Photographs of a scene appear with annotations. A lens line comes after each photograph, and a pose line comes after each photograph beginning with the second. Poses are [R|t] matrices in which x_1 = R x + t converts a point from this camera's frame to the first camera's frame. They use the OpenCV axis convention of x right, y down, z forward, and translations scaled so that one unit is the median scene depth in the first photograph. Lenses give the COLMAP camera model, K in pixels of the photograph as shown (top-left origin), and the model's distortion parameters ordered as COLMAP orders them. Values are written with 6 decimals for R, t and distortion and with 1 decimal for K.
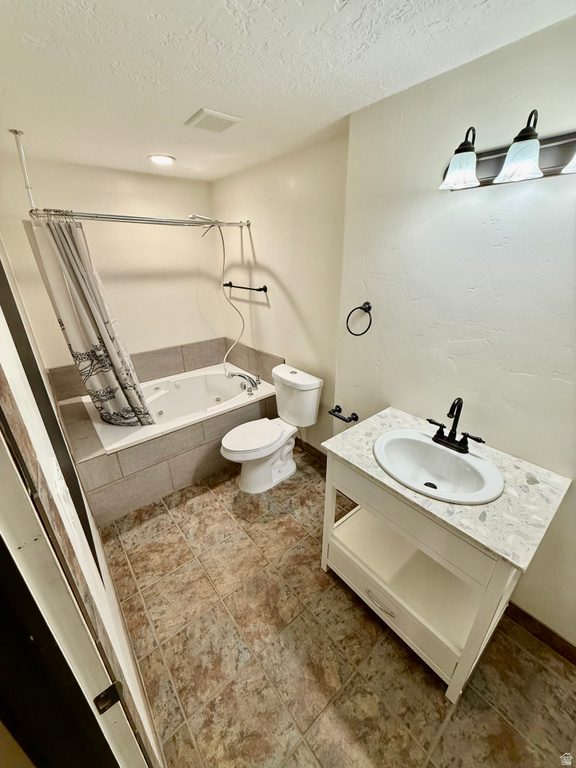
lens RADIAL K [[304.9, 0, 285.8], [0, 304.9, 382.6], [0, 0, 1]] dist [-0.002363, 0.000586]
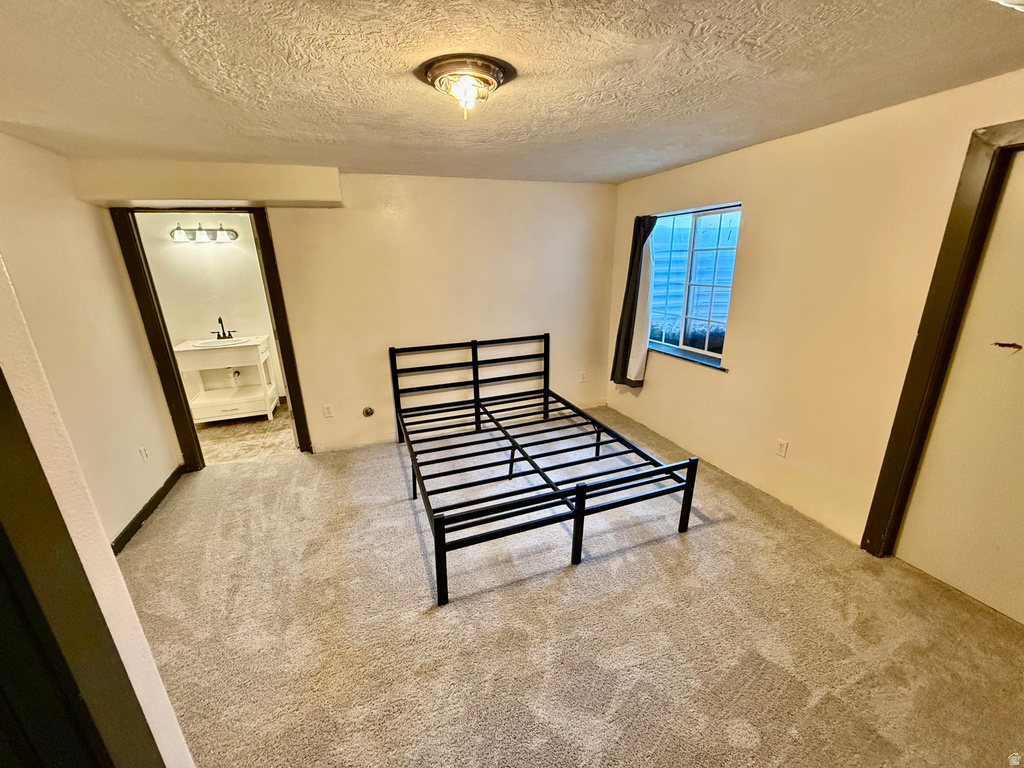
lens RADIAL K [[406.6, 0, 508.8], [0, 406.6, 387.3], [0, 0, 1]] dist [-0.002363, 0.000586]
pose [[0.312767, -0.285930, 0.905771, -1.904349], [0.381678, 0.911069, 0.155807, 0.966823], [-0.869770, 0.296981, 0.394085, -2.257469]]
